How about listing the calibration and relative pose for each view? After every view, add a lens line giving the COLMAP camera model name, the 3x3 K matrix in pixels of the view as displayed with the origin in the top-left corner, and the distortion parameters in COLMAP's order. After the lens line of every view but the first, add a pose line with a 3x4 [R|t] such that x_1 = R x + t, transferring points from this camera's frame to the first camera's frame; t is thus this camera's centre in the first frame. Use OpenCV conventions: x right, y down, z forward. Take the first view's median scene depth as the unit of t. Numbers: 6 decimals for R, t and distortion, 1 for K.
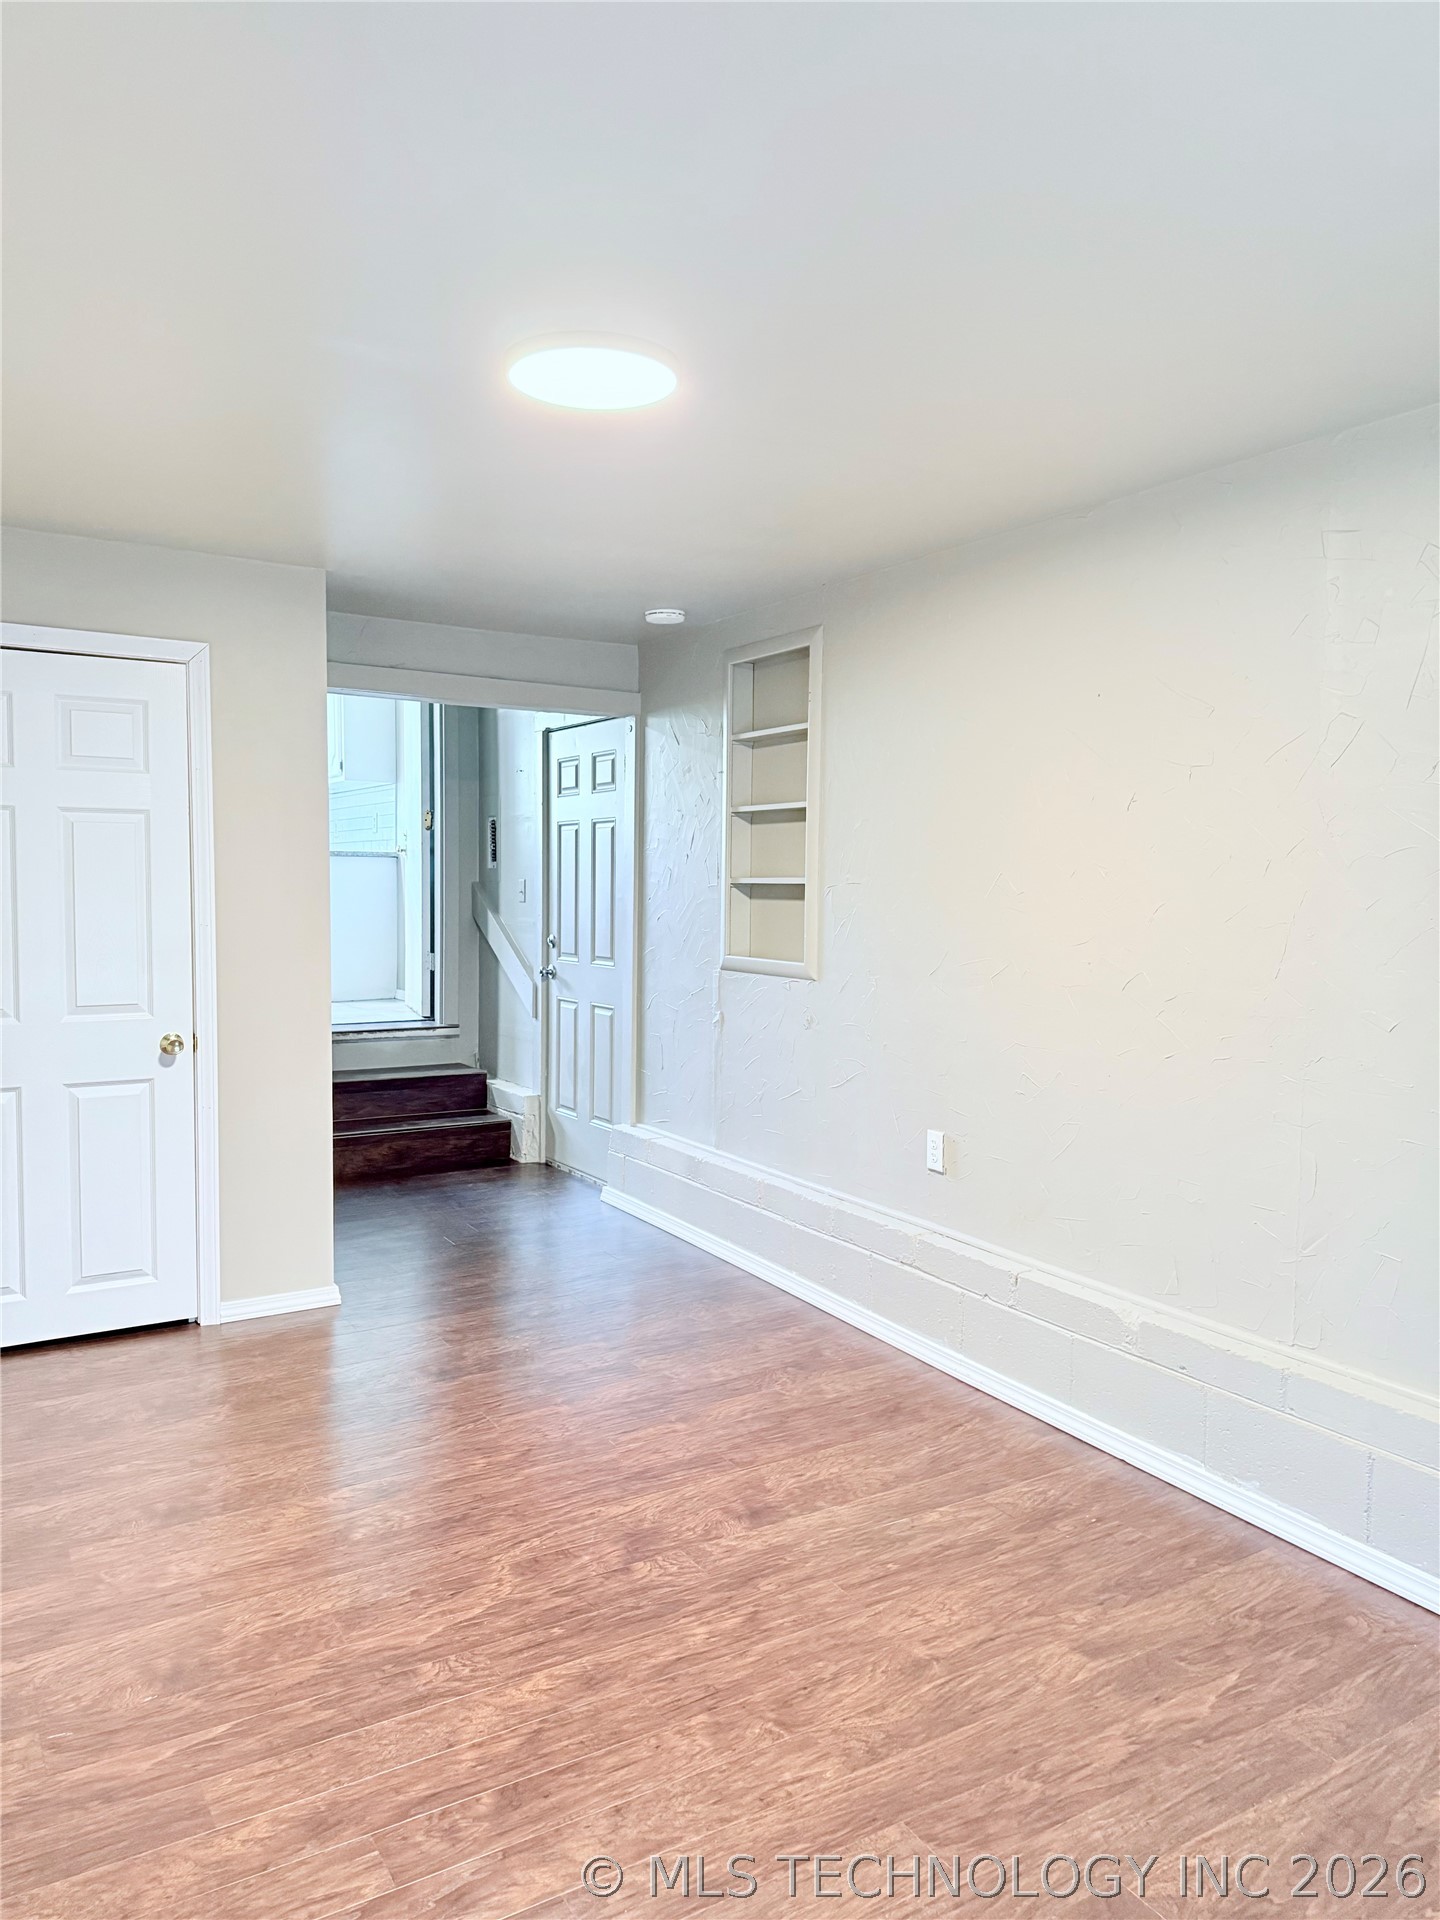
lens RADIAL K [[1369.8, 0, 720.0], [0, 1369.8, 960.0], [0, 0, 1]] dist [0.150518, -0.081888]
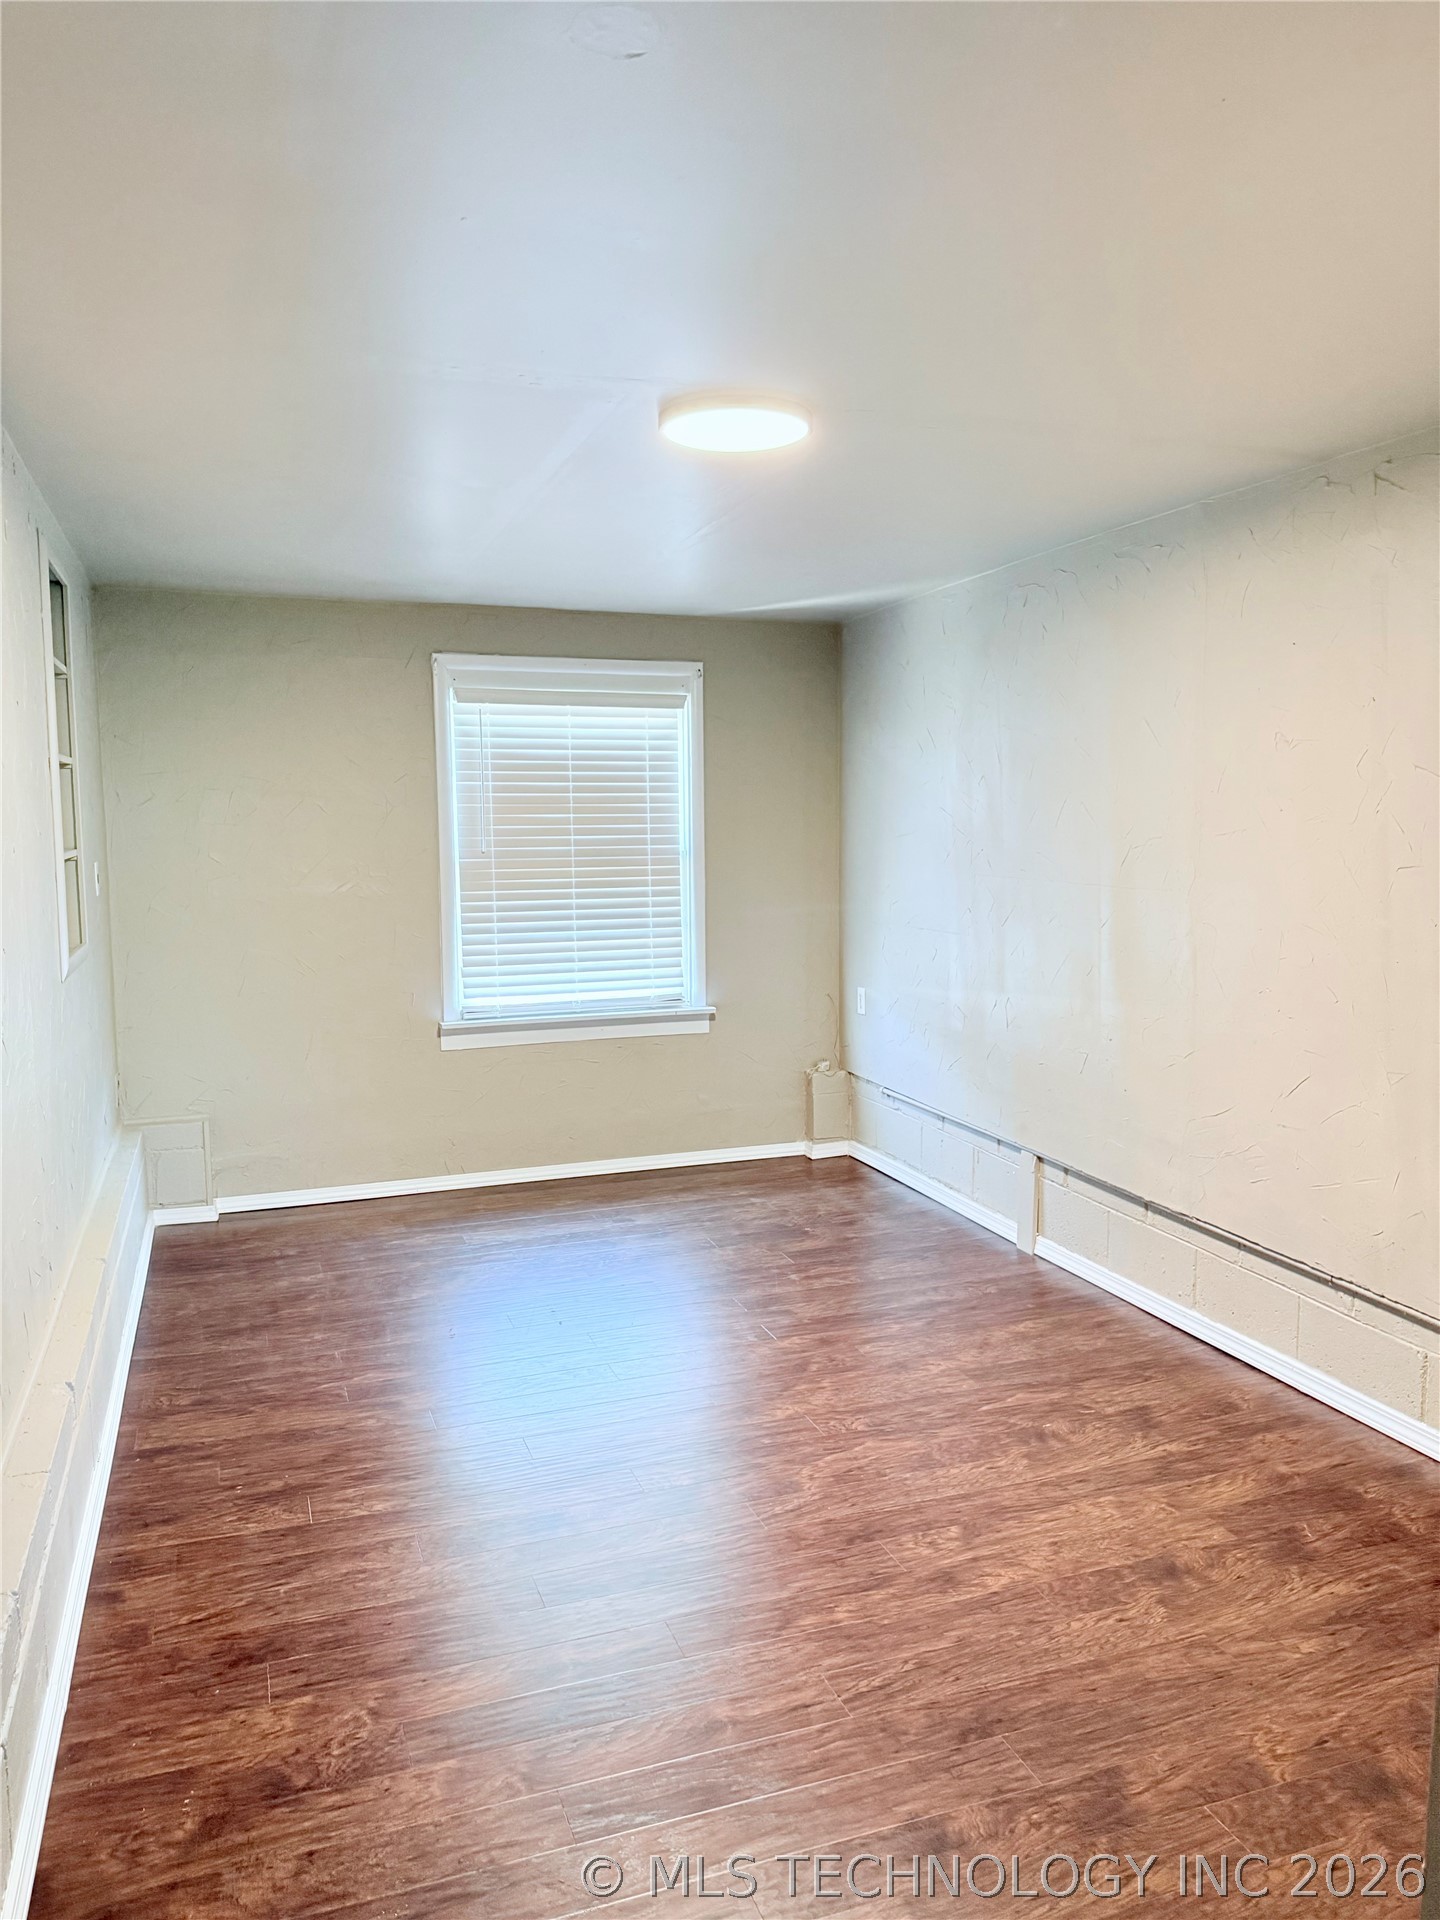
lens RADIAL K [[1369.8, 0, 720.0], [0, 1369.8, 960.0], [0, 0, 1]] dist [0.150518, -0.081888]
pose [[-0.978393, -0.023634, 0.205396, -0.307274], [0.010816, 0.986234, 0.165002, -0.161600], [-0.206468, 0.163658, -0.964669, 2.044743]]
